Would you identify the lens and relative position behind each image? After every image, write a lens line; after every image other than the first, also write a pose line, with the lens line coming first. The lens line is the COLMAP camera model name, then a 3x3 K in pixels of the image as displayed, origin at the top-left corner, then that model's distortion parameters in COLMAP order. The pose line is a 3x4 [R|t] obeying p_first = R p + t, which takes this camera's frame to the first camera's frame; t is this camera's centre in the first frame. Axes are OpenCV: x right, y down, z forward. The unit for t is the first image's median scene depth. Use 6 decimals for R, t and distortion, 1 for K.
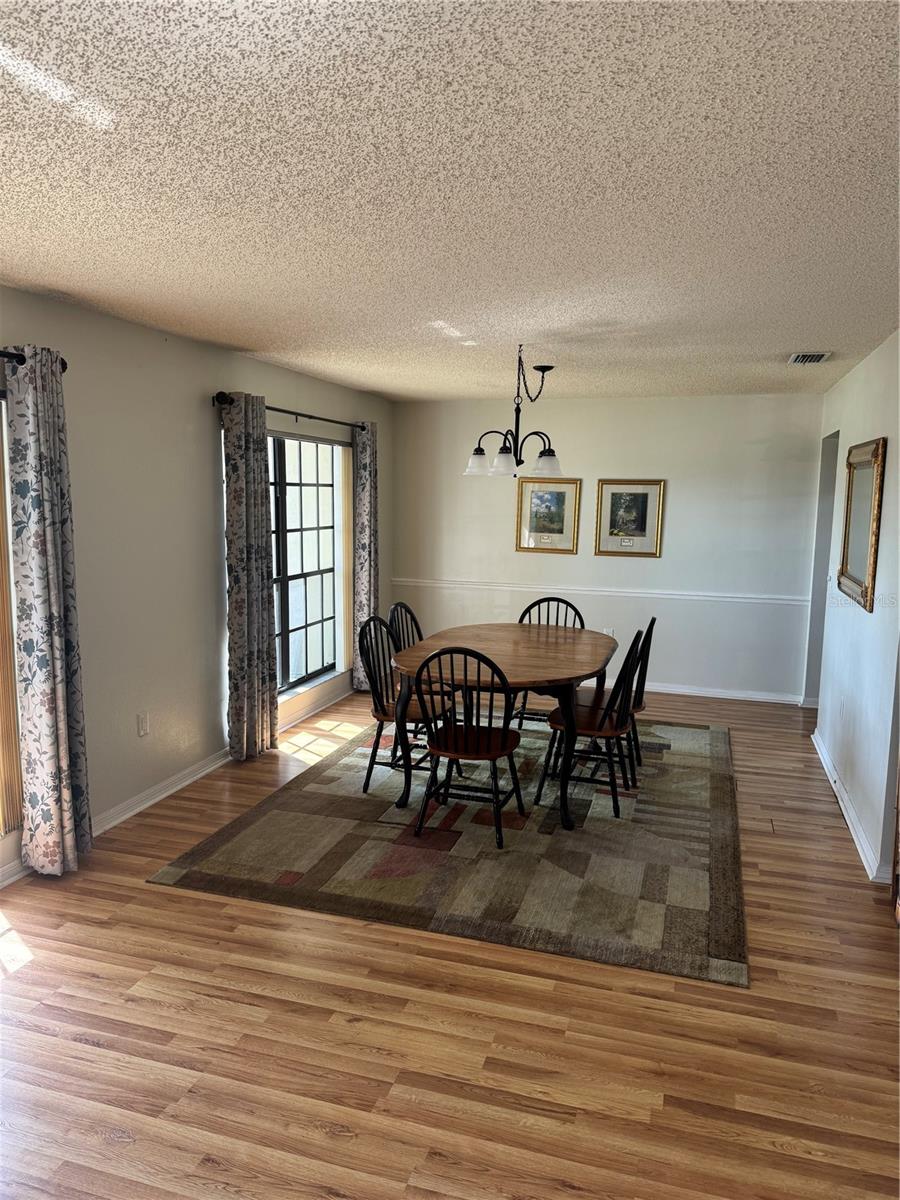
lens RADIAL K [[861.9, 0, 450.6], [0, 861.9, 603.4], [0, 0, 1]] dist [0.047586, -0.034482]
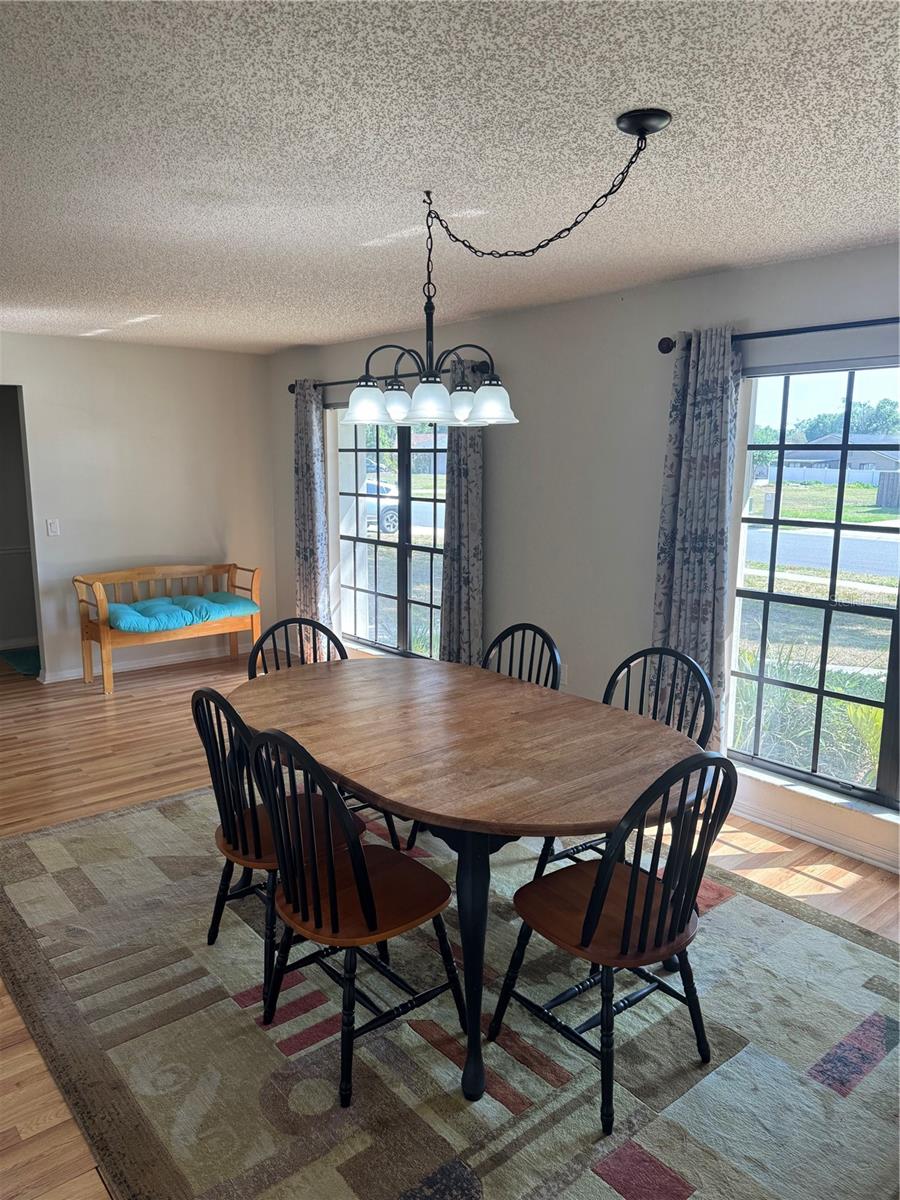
lens RADIAL K [[861.9, 0, 445.7], [0, 861.9, 600.9], [0, 0, 1]] dist [0.047586, -0.034482]
pose [[-0.556800, 0.140505, -0.818677, 0.579352], [-0.116544, 0.962627, 0.244474, -0.188277], [0.822430, 0.231535, -0.519616, 1.372136]]
